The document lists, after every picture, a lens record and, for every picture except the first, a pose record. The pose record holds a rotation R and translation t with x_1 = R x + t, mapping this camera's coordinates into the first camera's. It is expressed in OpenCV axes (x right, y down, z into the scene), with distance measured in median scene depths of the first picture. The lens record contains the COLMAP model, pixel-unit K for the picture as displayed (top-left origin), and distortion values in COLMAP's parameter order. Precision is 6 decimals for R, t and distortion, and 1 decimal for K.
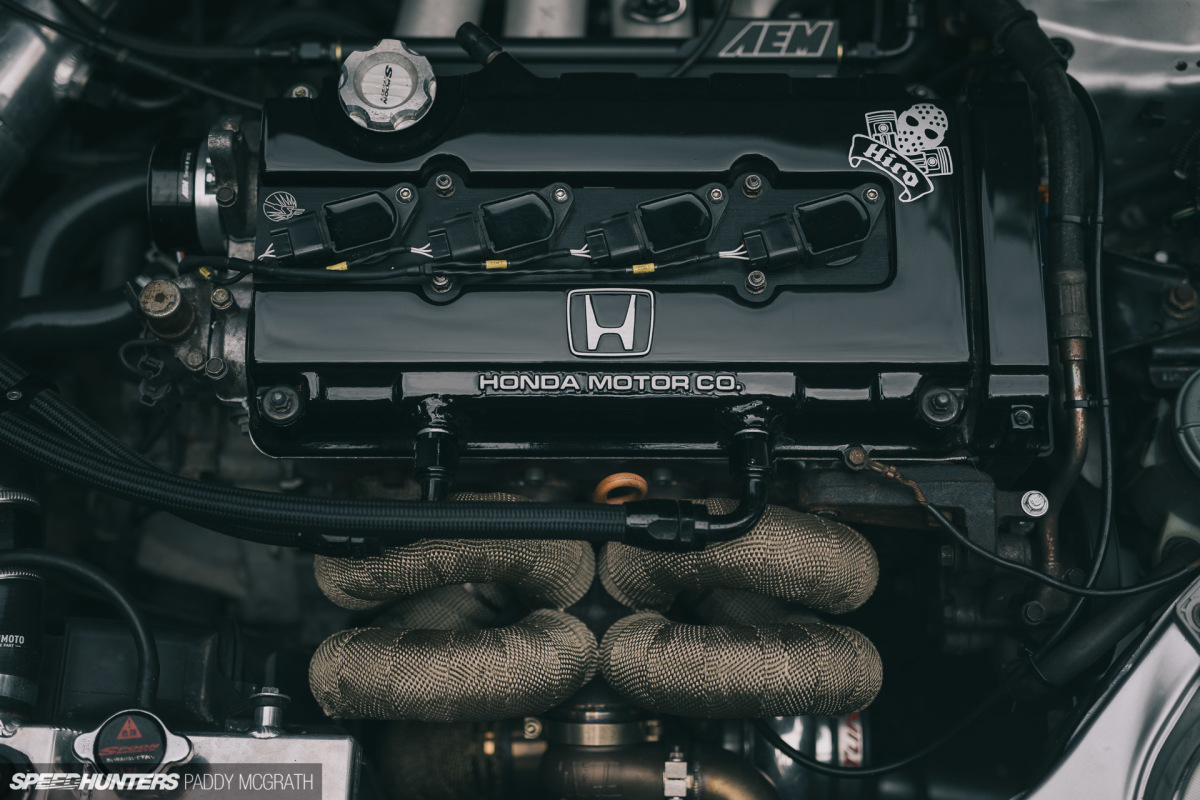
lens RADIAL K [[1719.6, 0, 590.7], [0, 1719.6, 403.9], [0, 0, 1]] dist [-0.003784, 0.000000]
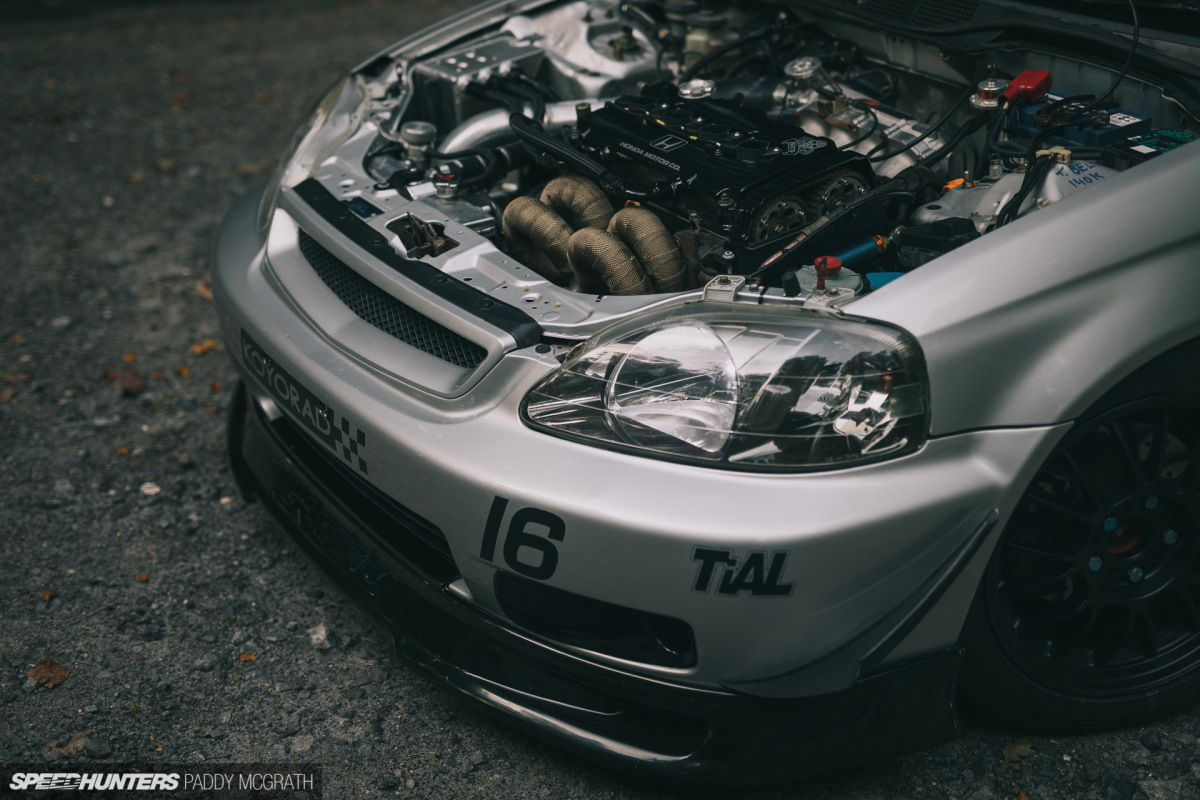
lens RADIAL K [[1719.6, 0, 587.4], [0, 1719.6, 402.4], [0, 0, 1]] dist [-0.003784, 0.000000]
pose [[0.542384, 0.359329, -0.759409, 1.944539], [-0.746703, 0.620456, -0.239729, 0.857420], [0.385038, 0.697078, 0.604837, -0.296312]]
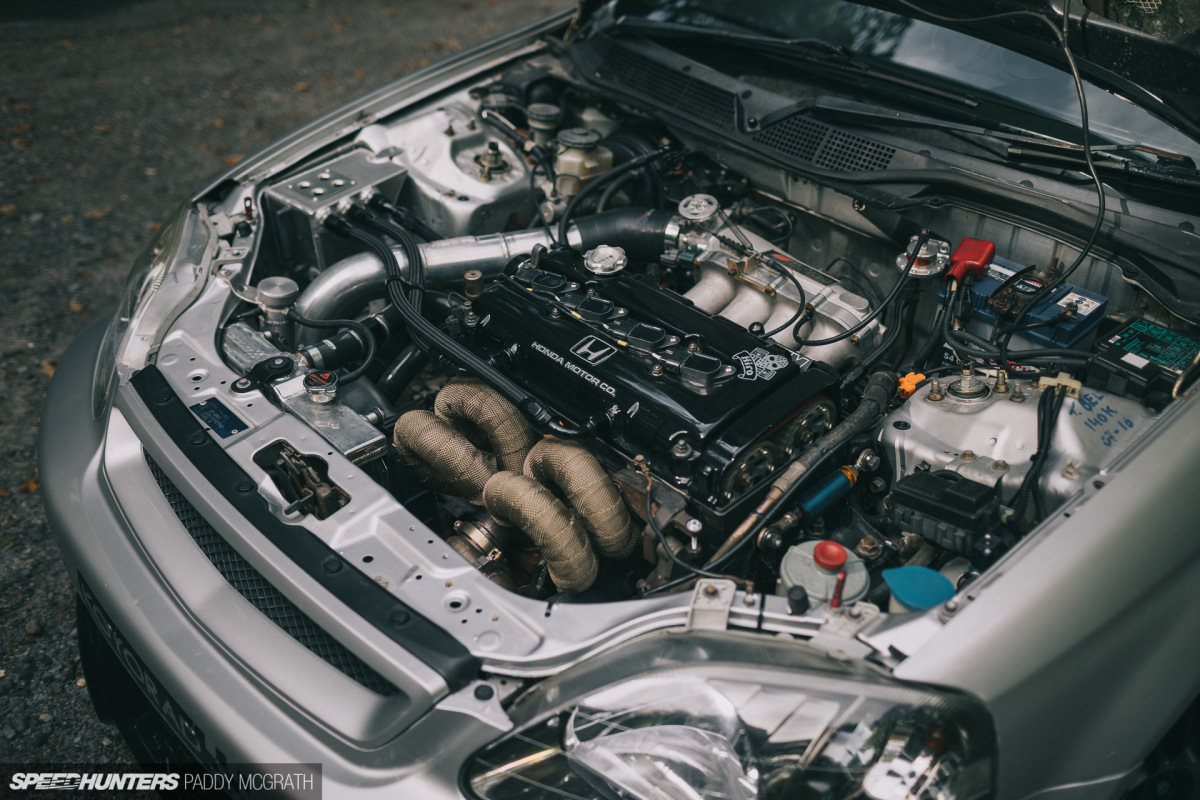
lens RADIAL K [[1161.5, 0, 599.3], [0, 1161.5, 391.9], [0, 0, 1]] dist [0.001400, 0.000000]
pose [[0.687689, 0.418358, -0.593347, 0.871230], [-0.668940, 0.682740, -0.293914, 0.395683], [0.282140, 0.599035, 0.749369, -0.045700]]
